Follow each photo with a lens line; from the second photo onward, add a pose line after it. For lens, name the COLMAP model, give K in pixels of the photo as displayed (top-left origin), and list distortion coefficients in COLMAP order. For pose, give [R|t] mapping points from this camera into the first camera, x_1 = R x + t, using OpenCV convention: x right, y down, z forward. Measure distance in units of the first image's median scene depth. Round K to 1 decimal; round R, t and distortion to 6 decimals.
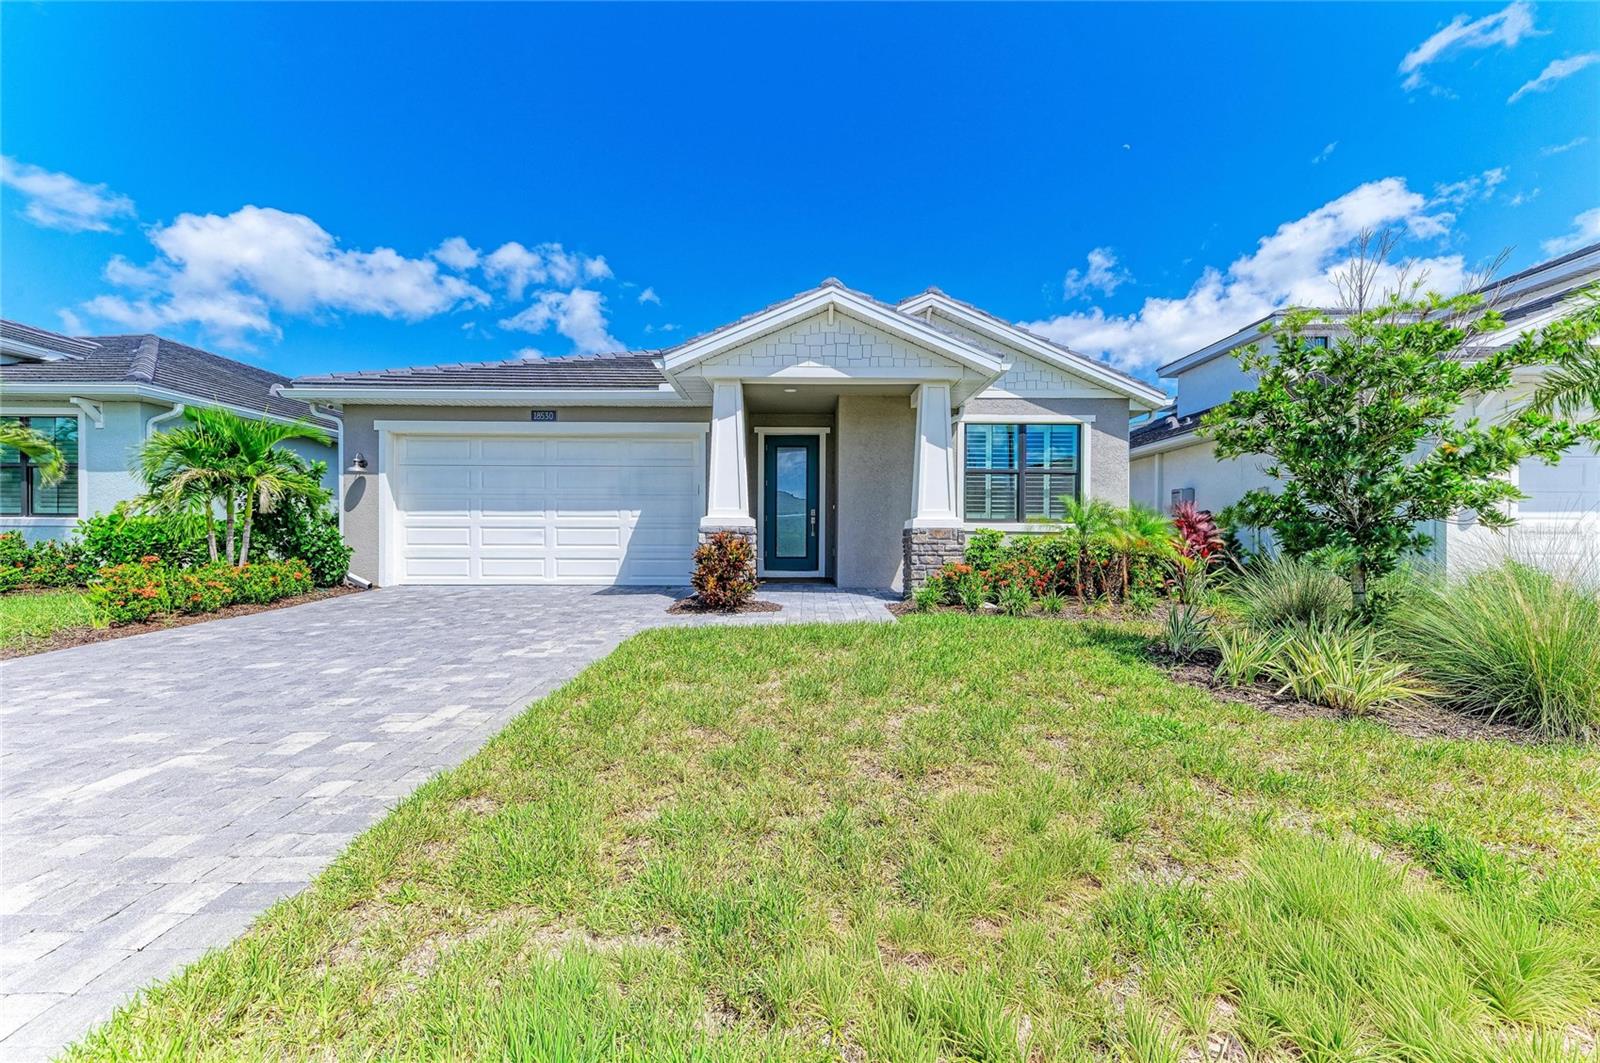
lens RADIAL K [[625.8, 0, 814.1], [0, 625.8, 538.5], [0, 0, 1]] dist [0.015378, -0.004588]
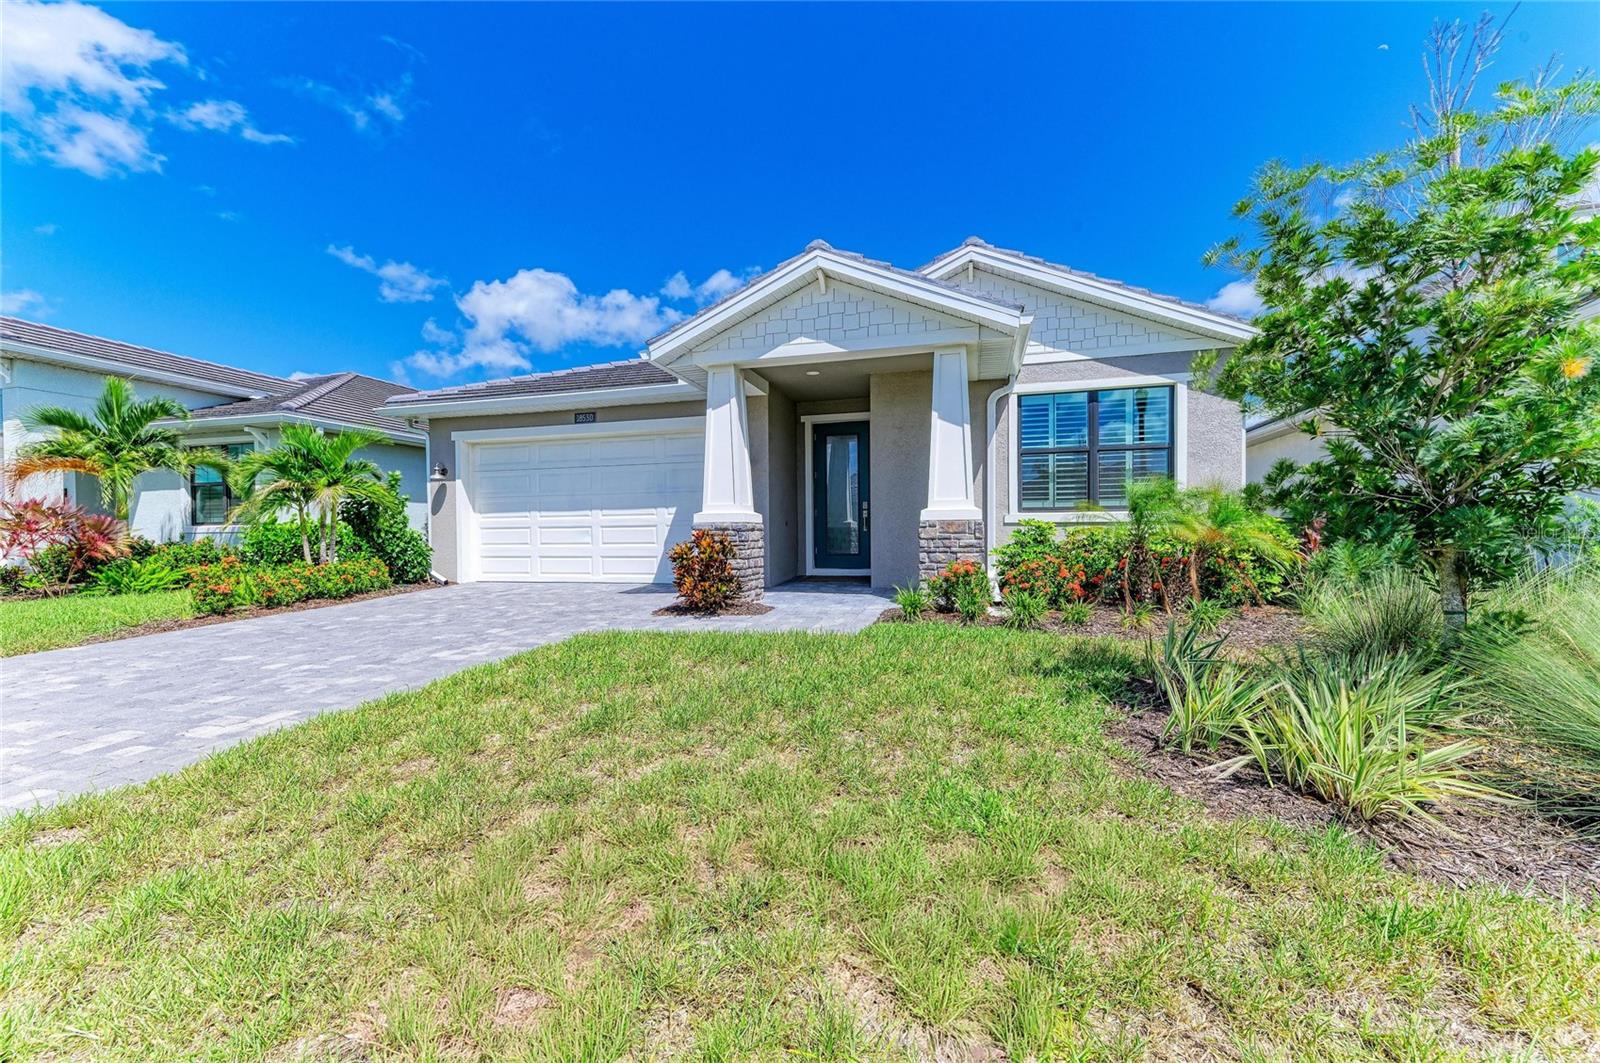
lens RADIAL K [[625.8, 0, 818.9], [0, 625.8, 534.3], [0, 0, 1]] dist [0.015378, -0.004588]
pose [[0.962434, -0.013207, -0.271193, 0.231546], [0.013351, 0.999910, -0.001314, 0.001404], [0.271186, -0.002356, 0.962524, 0.125948]]
